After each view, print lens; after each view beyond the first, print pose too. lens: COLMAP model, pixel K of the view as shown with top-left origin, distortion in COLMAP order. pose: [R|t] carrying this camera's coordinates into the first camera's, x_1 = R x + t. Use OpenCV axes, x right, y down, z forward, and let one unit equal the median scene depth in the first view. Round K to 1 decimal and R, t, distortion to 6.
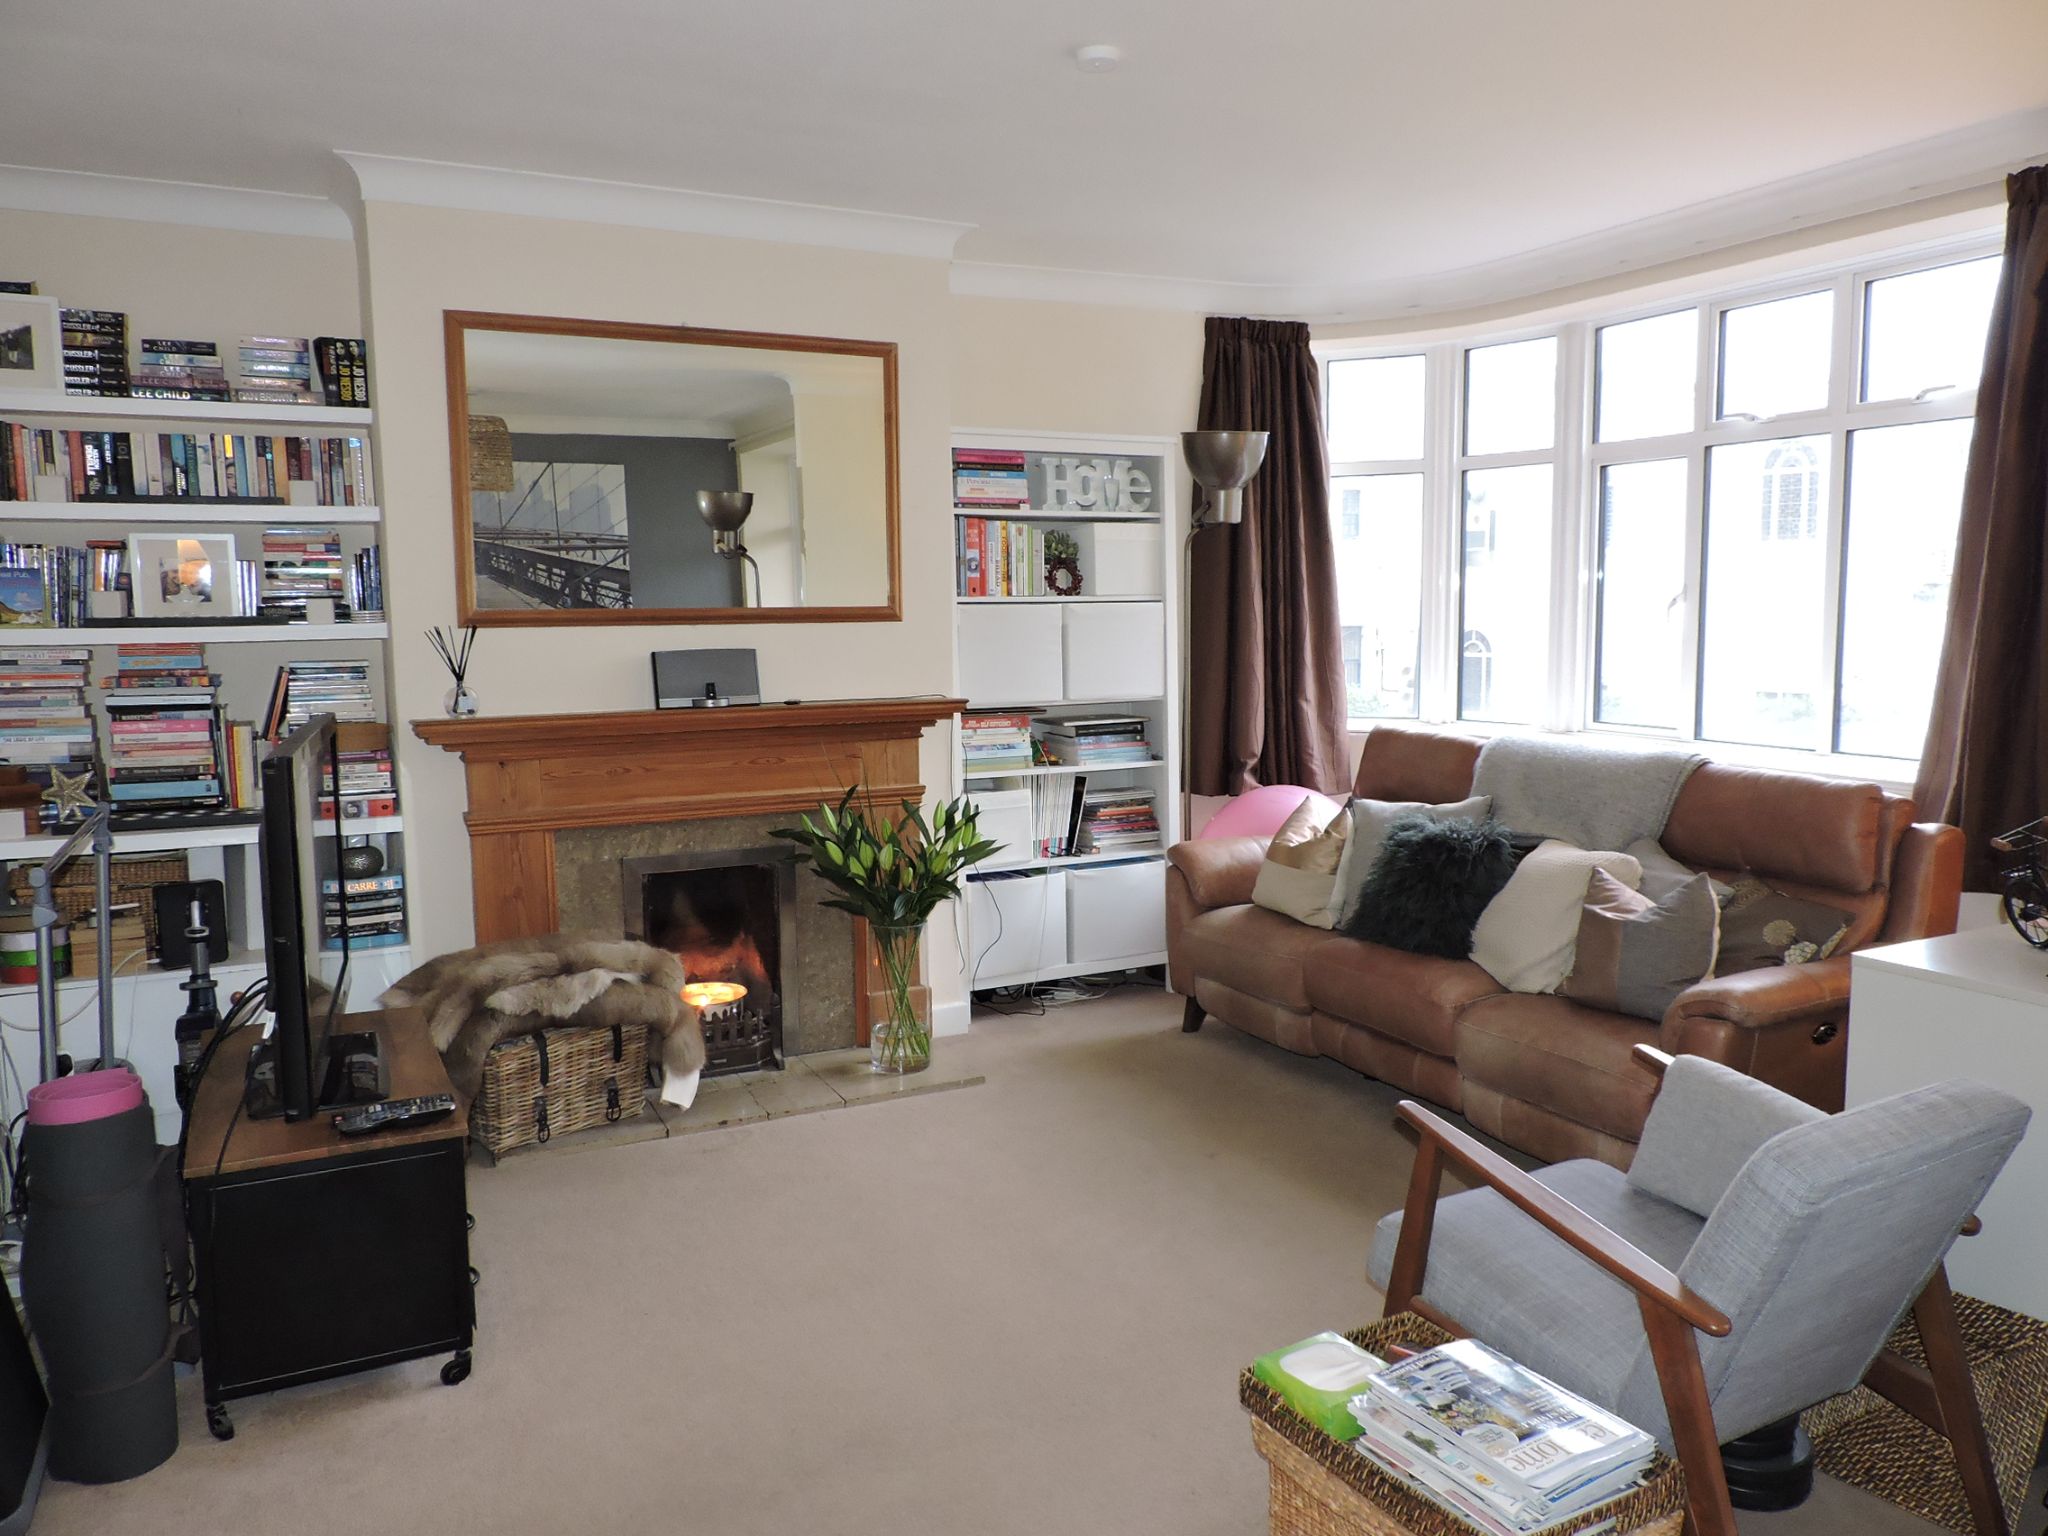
lens RADIAL K [[1469.4, 0, 1024.9], [0, 1469.4, 762.0], [0, 0, 1]] dist [-0.001572, -0.001021]
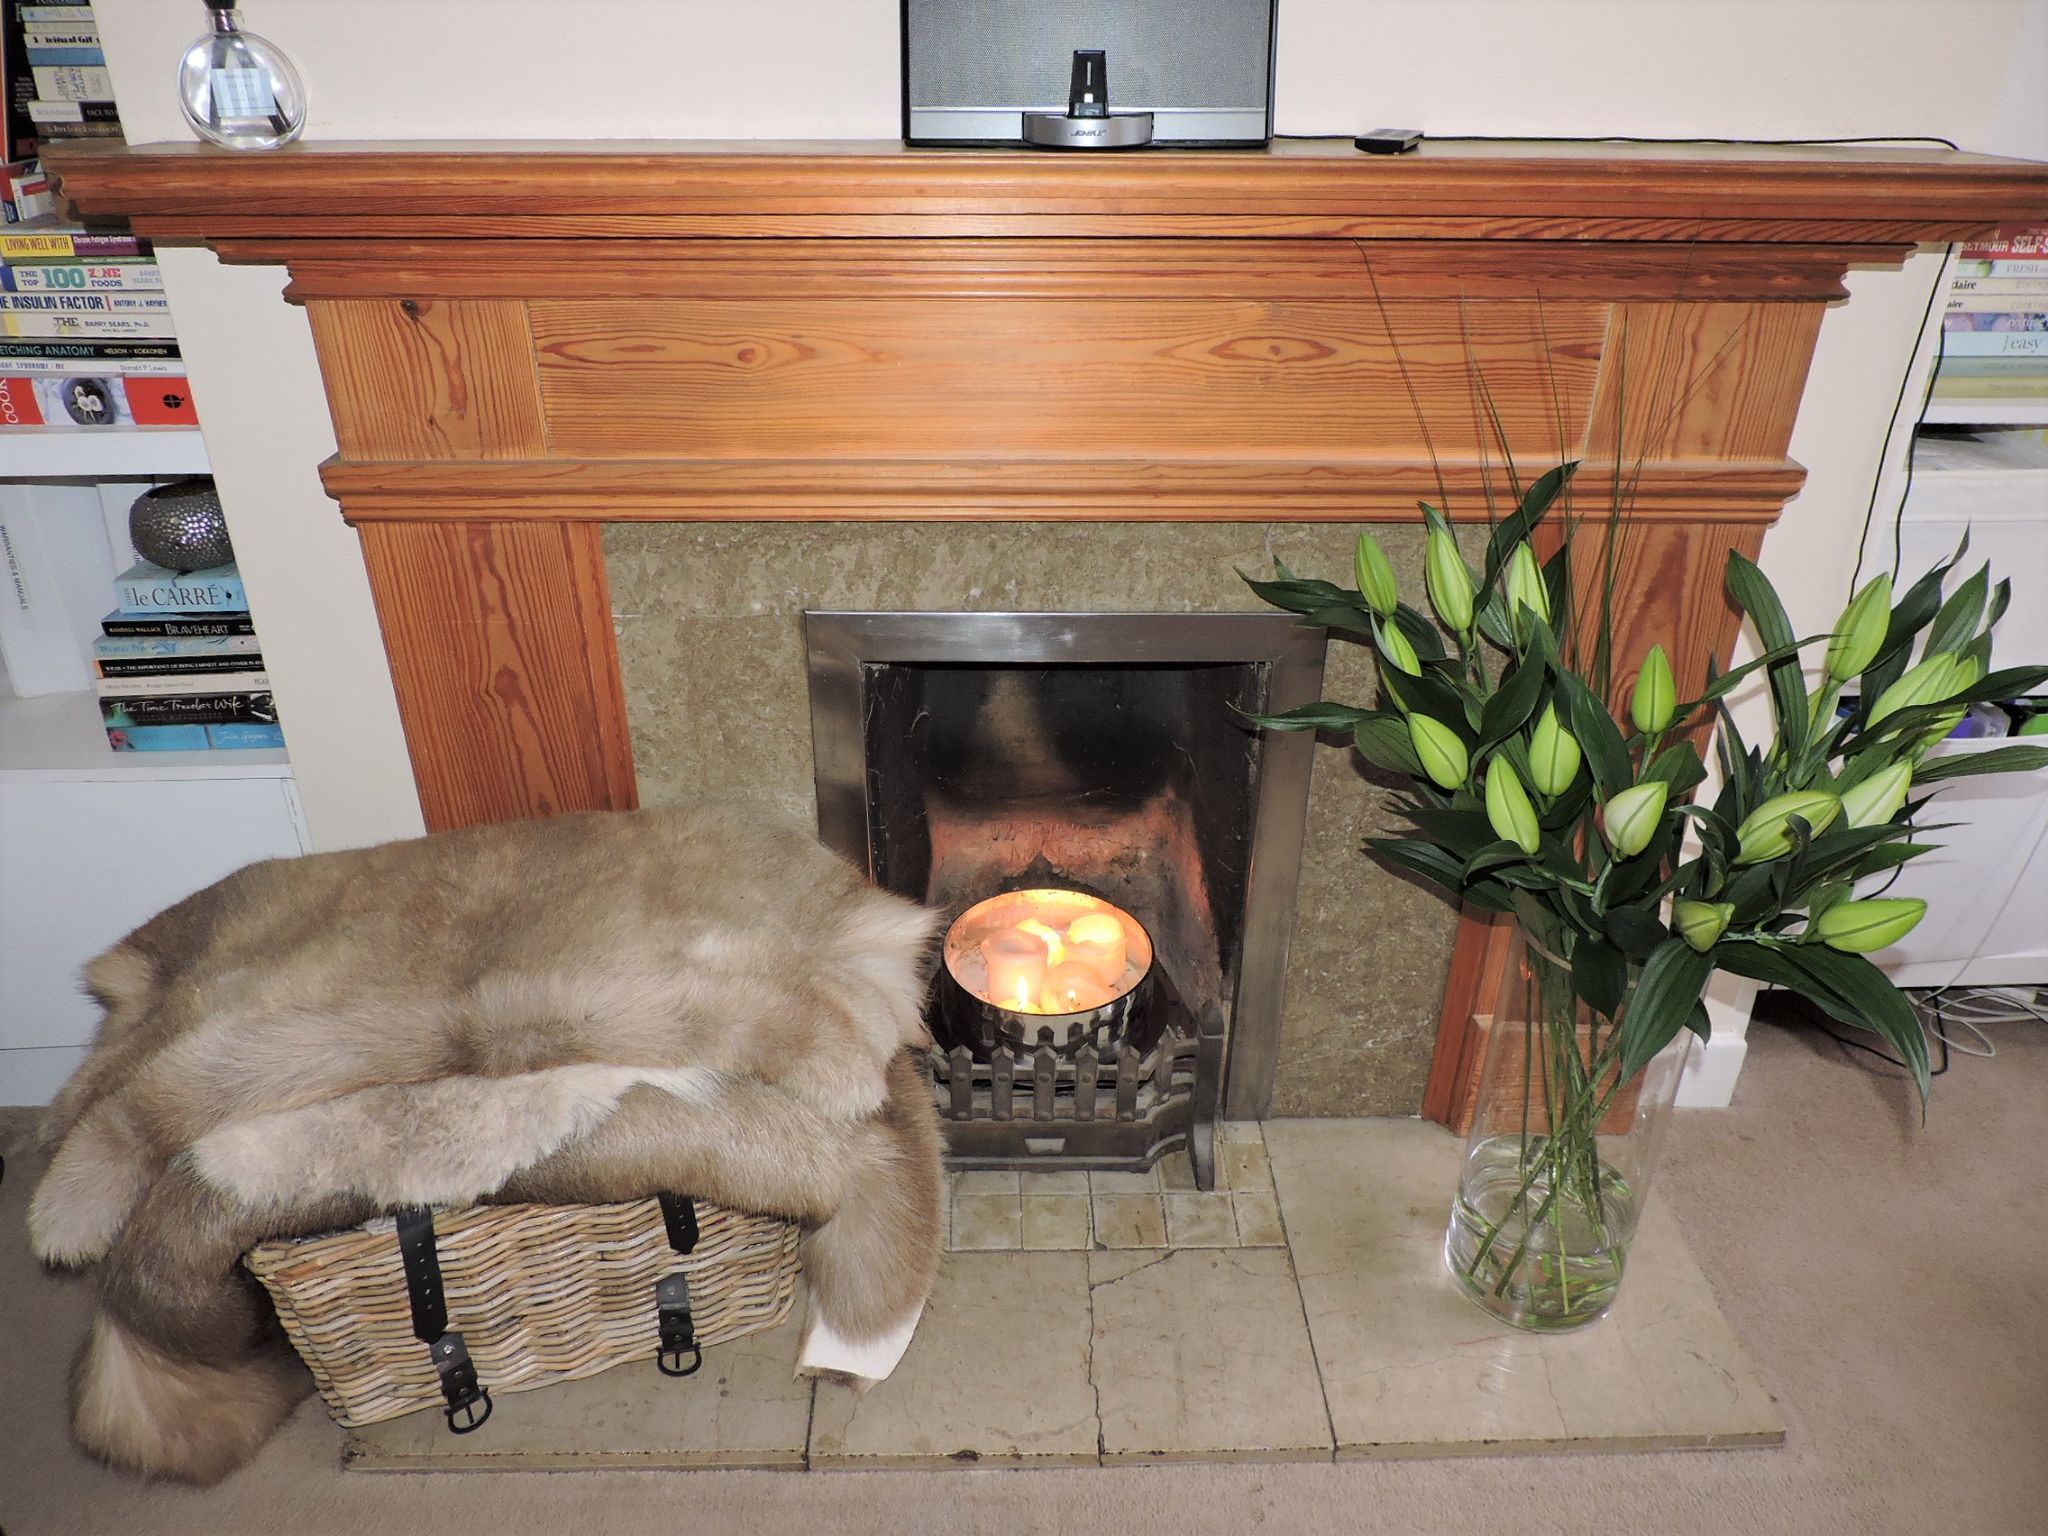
lens RADIAL K [[1469.4, 0, 1017.3], [0, 1469.4, 763.6], [0, 0, 1]] dist [-0.001572, -0.001021]
pose [[0.901798, 0.218567, -0.372813, -0.094920], [-0.063335, 0.920204, 0.386281, -0.036402], [0.427492, -0.324735, 0.843681, 0.718988]]
